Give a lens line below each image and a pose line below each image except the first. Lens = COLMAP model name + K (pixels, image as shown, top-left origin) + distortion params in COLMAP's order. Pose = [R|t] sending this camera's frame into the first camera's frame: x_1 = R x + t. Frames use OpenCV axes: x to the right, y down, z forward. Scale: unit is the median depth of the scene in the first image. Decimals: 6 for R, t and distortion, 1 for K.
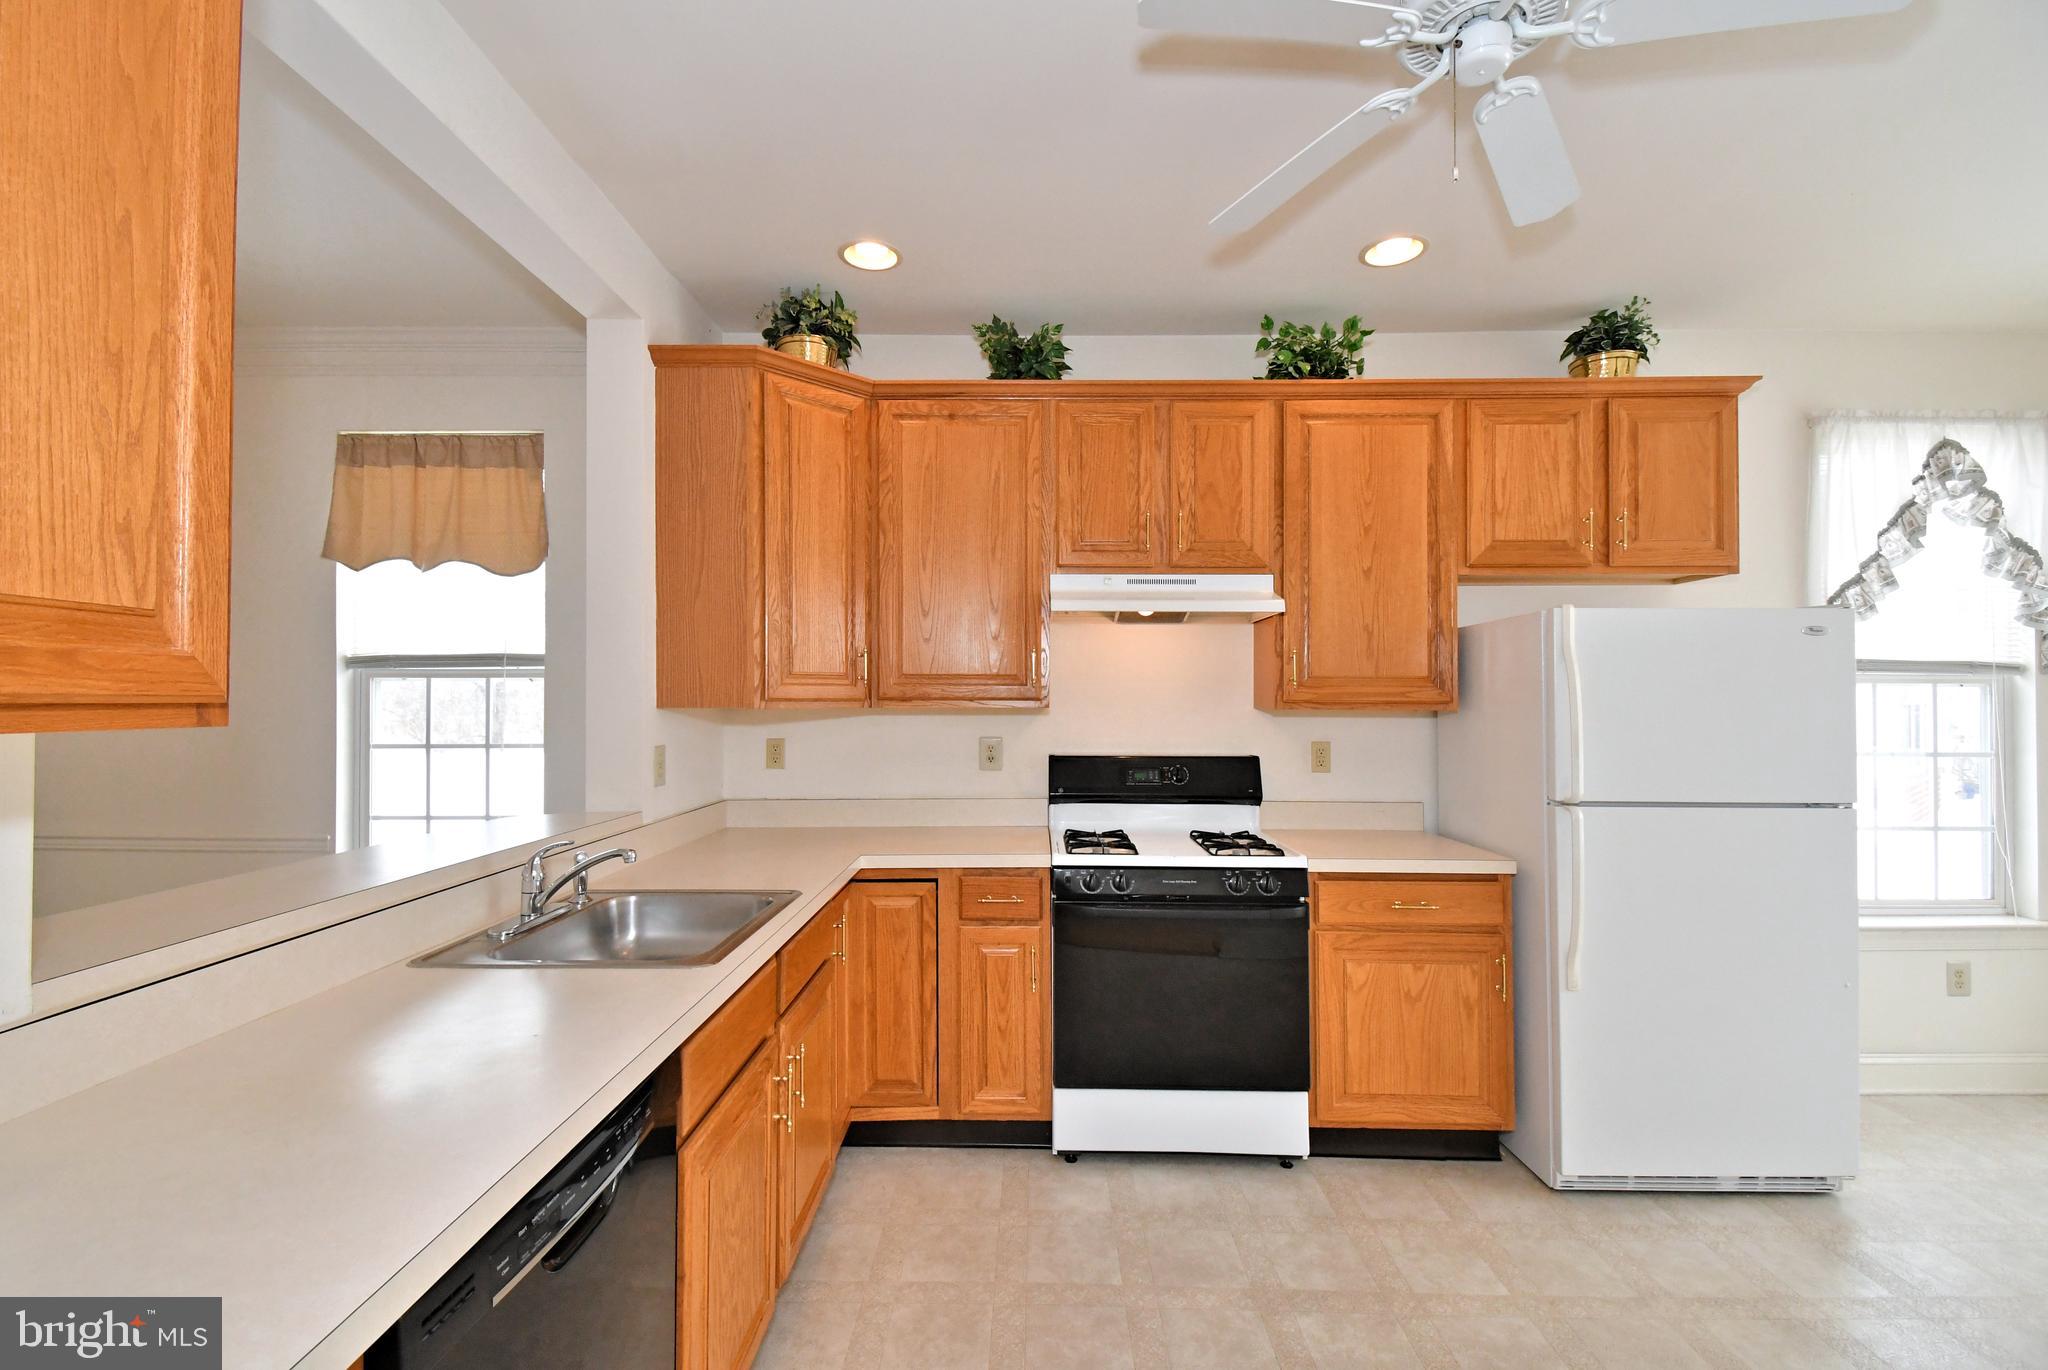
lens RADIAL K [[878.0, 0, 1016.8], [0, 878.0, 700.4], [0, 0, 1]] dist [0.048973, -0.029340]
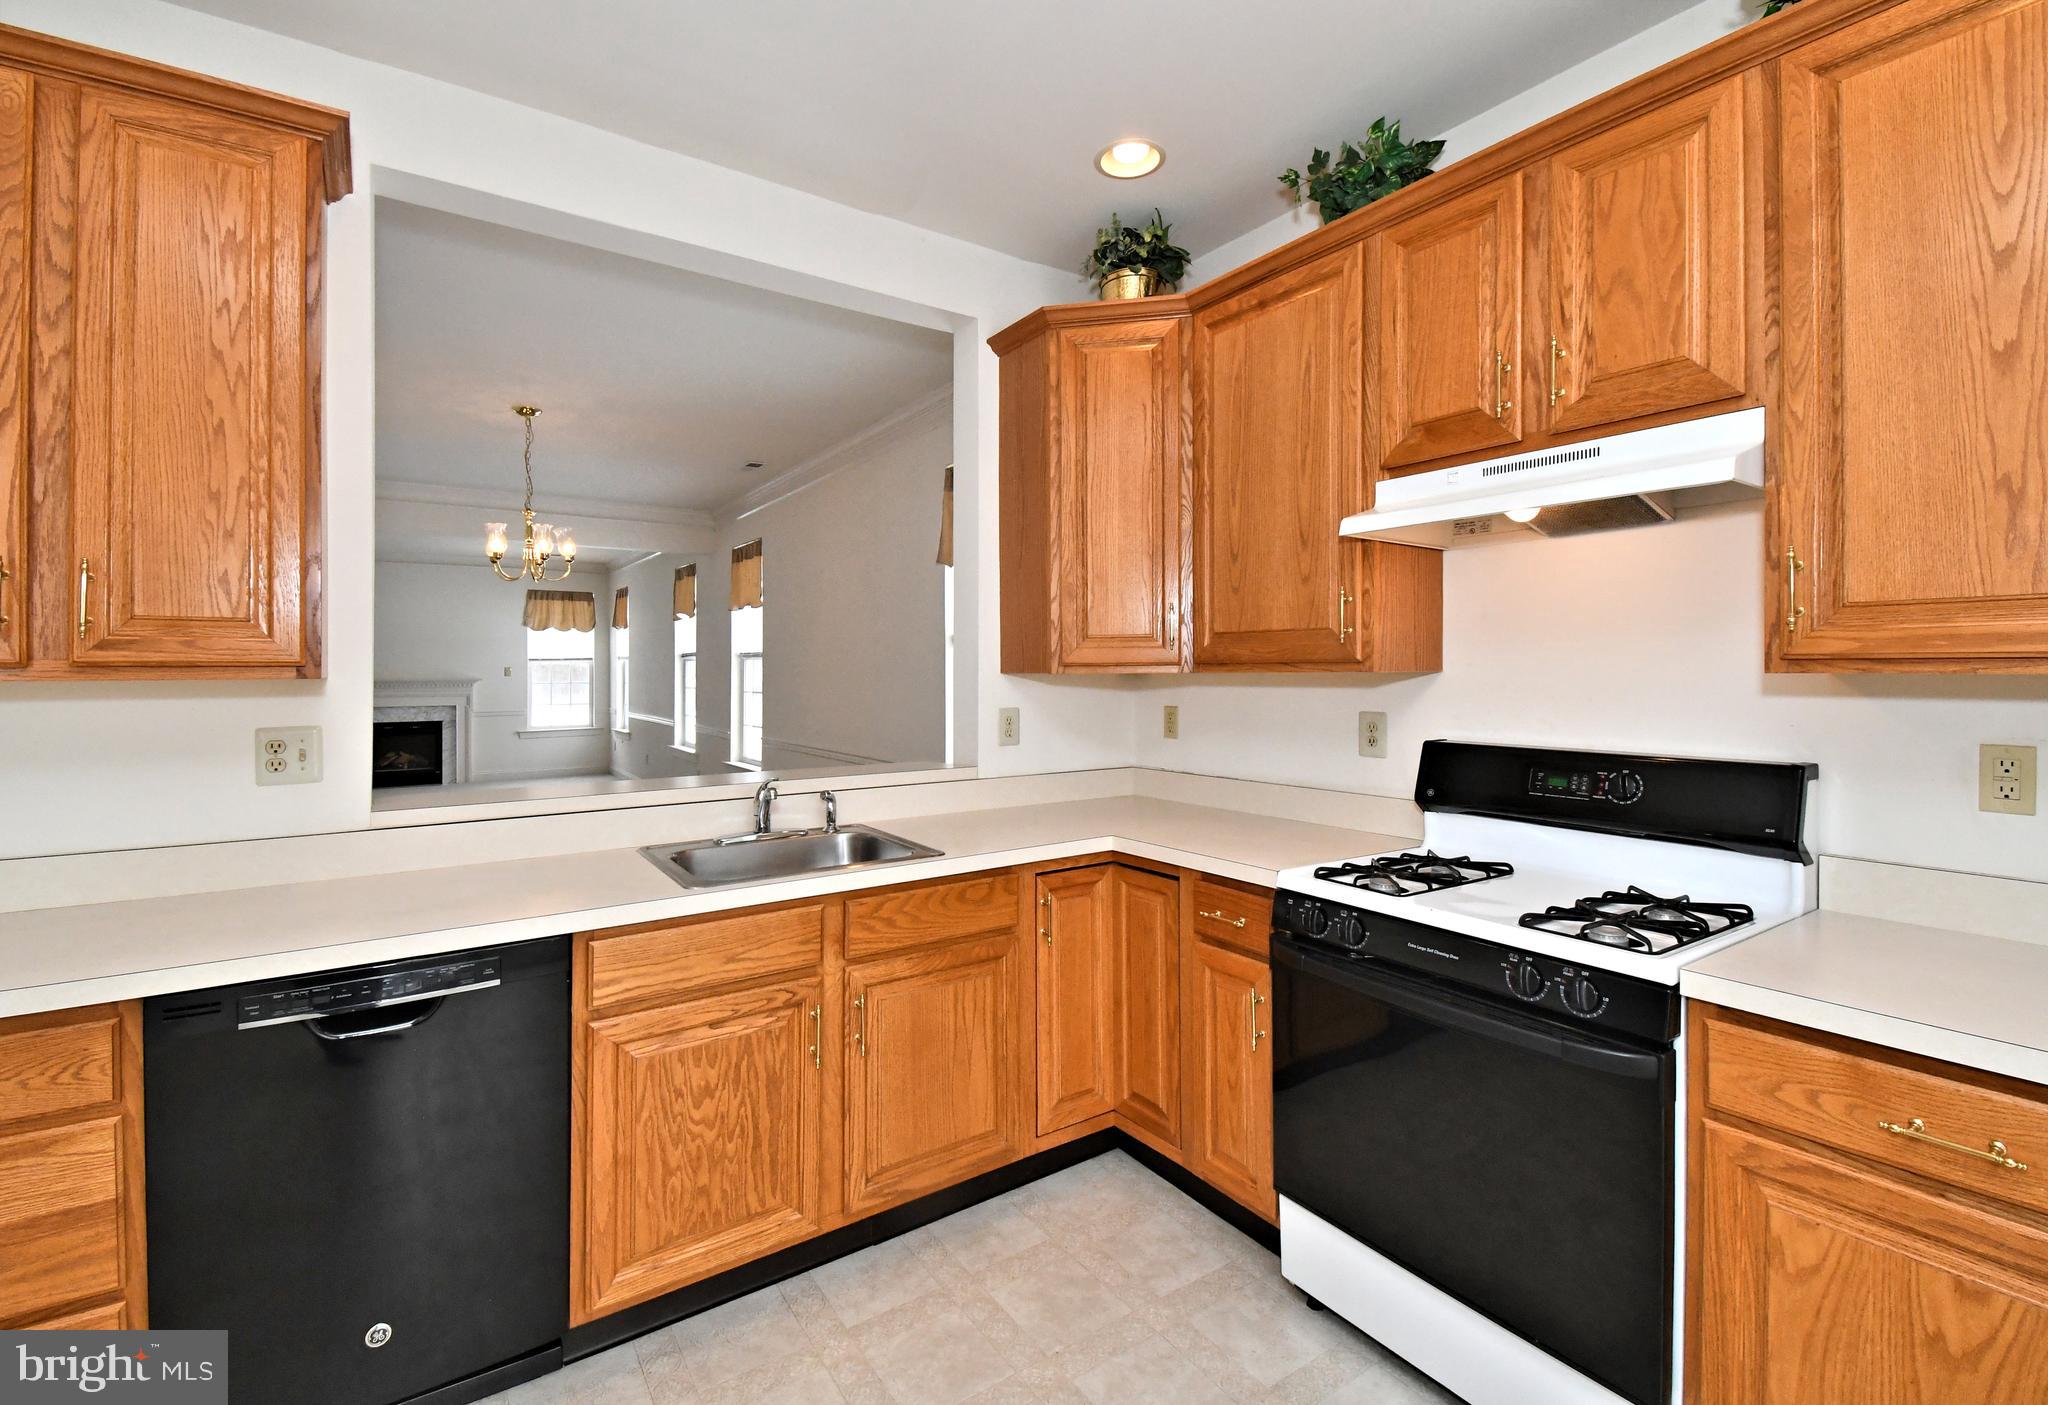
lens RADIAL K [[912.2, 0, 1027.0], [0, 912.2, 677.8], [0, 0, 1]] dist [0.035504, -0.021698]
pose [[0.582183, 0.001573, -0.813057, 0.485618], [0.005391, 0.999969, 0.005795, 0.007862], [0.813040, -0.007756, 0.582156, 0.352043]]
